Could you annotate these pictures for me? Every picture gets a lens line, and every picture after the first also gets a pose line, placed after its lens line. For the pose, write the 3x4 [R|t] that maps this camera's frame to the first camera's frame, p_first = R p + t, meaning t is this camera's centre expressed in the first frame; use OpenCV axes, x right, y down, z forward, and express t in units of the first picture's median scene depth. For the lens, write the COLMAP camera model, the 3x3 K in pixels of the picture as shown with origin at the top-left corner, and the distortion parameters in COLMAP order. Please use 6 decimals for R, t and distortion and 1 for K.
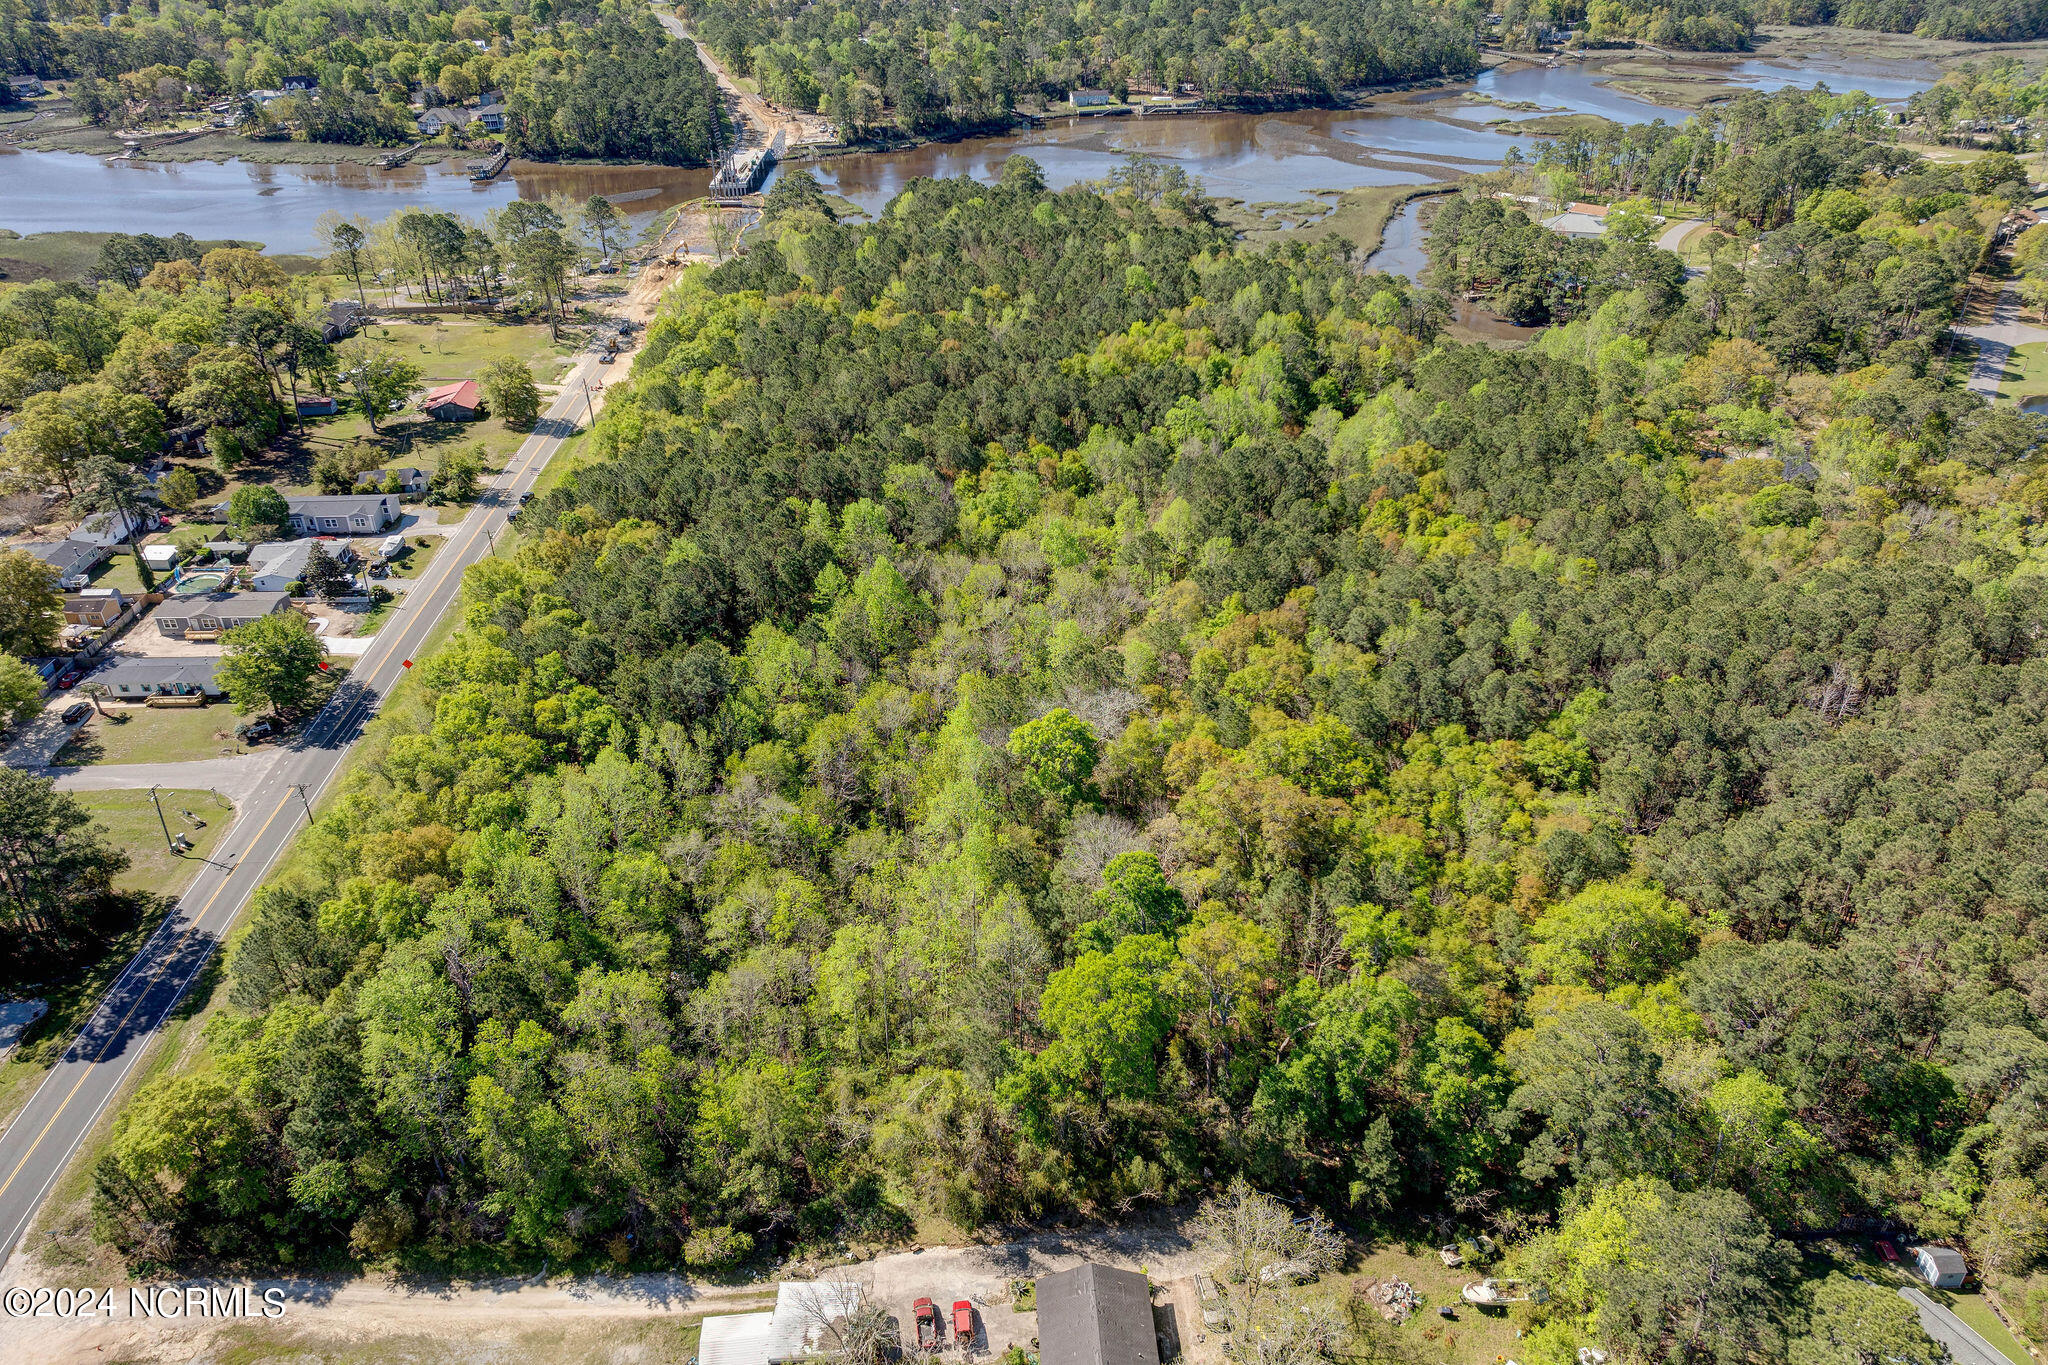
lens RADIAL K [[1434.7, 0, 1022.5], [0, 1434.7, 664.2], [0, 0, 1]] dist [-0.029229, 0.041362]
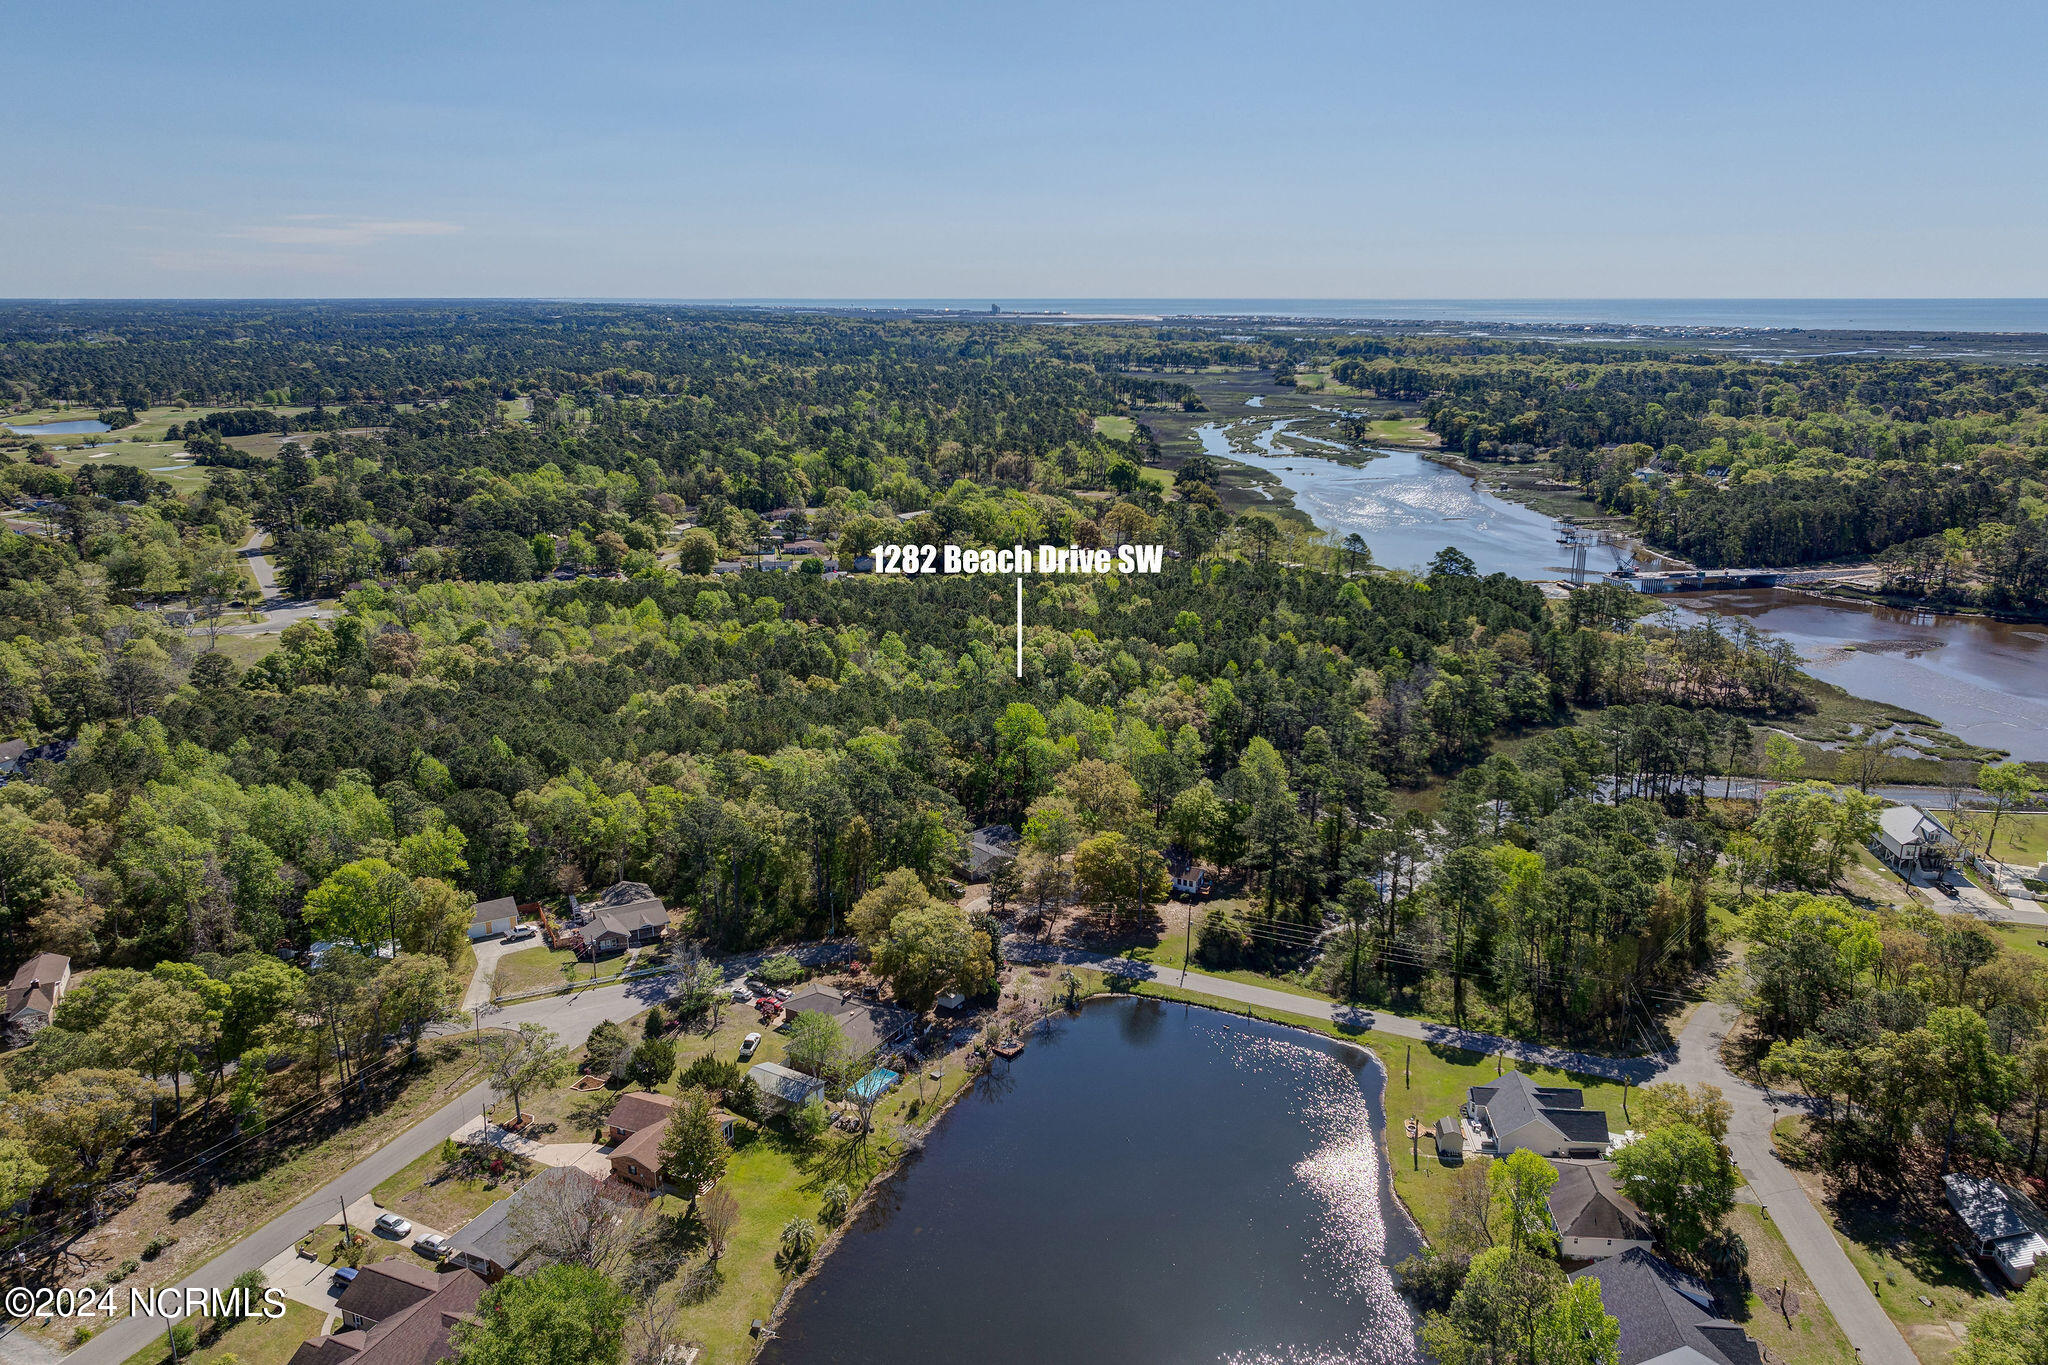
lens RADIAL K [[1426.6, 0, 1021.8], [0, 1426.6, 674.5], [0, 0, 1]] dist [0.001207, -0.000026]
pose [[0.161120, 0.263815, -0.951022, 1.082220], [-0.492600, 0.856496, 0.154139, -0.309163], [0.855211, 0.443639, 0.267954, 0.510457]]
